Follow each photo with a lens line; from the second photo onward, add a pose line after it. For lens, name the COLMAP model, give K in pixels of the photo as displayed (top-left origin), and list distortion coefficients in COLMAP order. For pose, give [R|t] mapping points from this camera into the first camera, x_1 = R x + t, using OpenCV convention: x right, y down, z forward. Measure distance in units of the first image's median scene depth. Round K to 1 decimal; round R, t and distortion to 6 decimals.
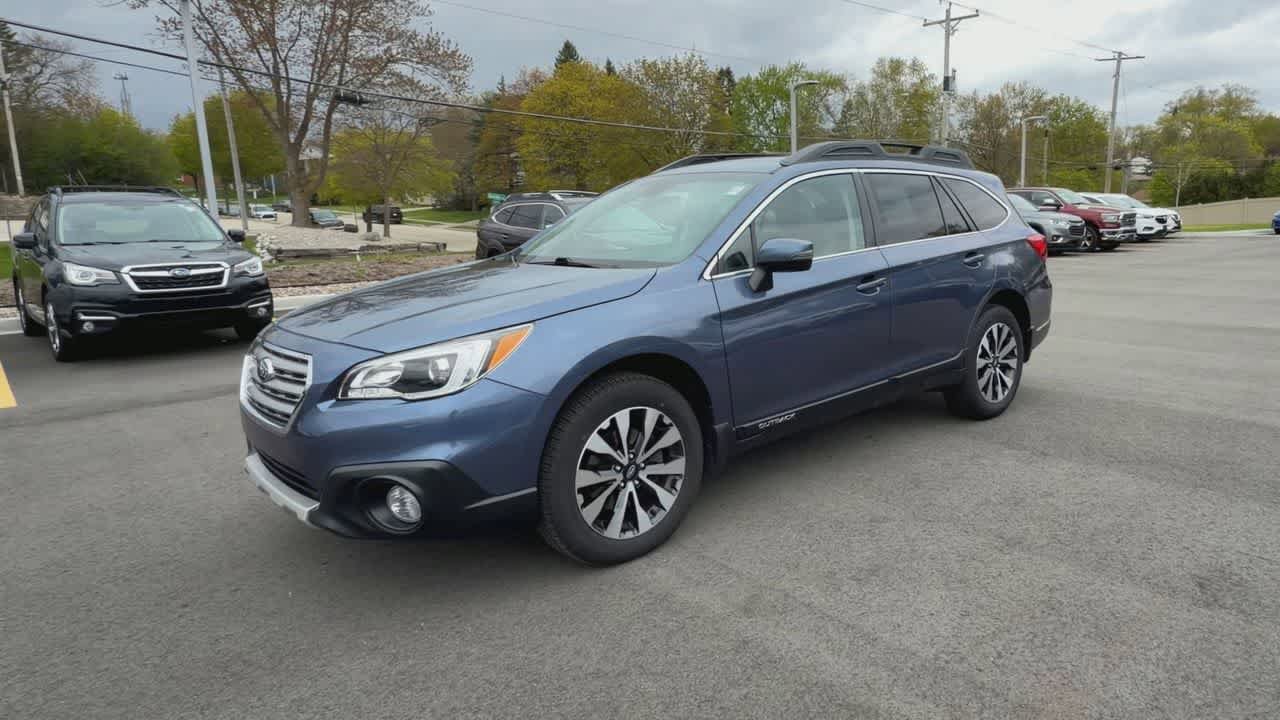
lens RADIAL K [[820.0, 0, 748.2], [0, 820.0, 356.2], [0, 0, 1]] dist [-0.000808, 0.004680]
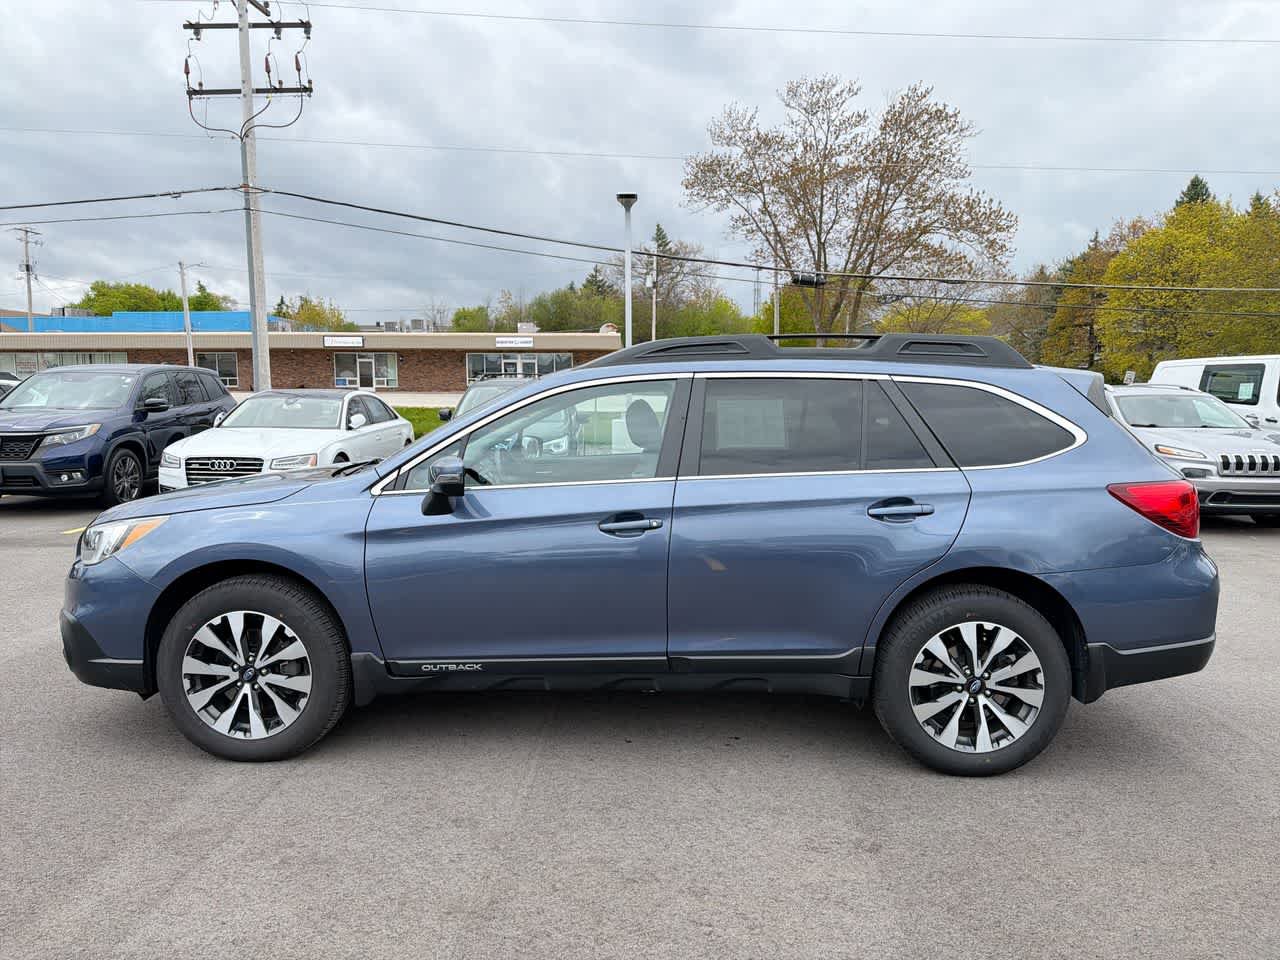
lens RADIAL K [[919.6, 0, 592.1], [0, 919.6, 494.4], [0, 0, 1]] dist [0.072074, -0.121089]
pose [[0.661690, 0.102438, -0.742747, 0.826540], [-0.148613, 0.988887, 0.003991, -0.125184], [0.734902, 0.107741, 0.669560, 0.443762]]
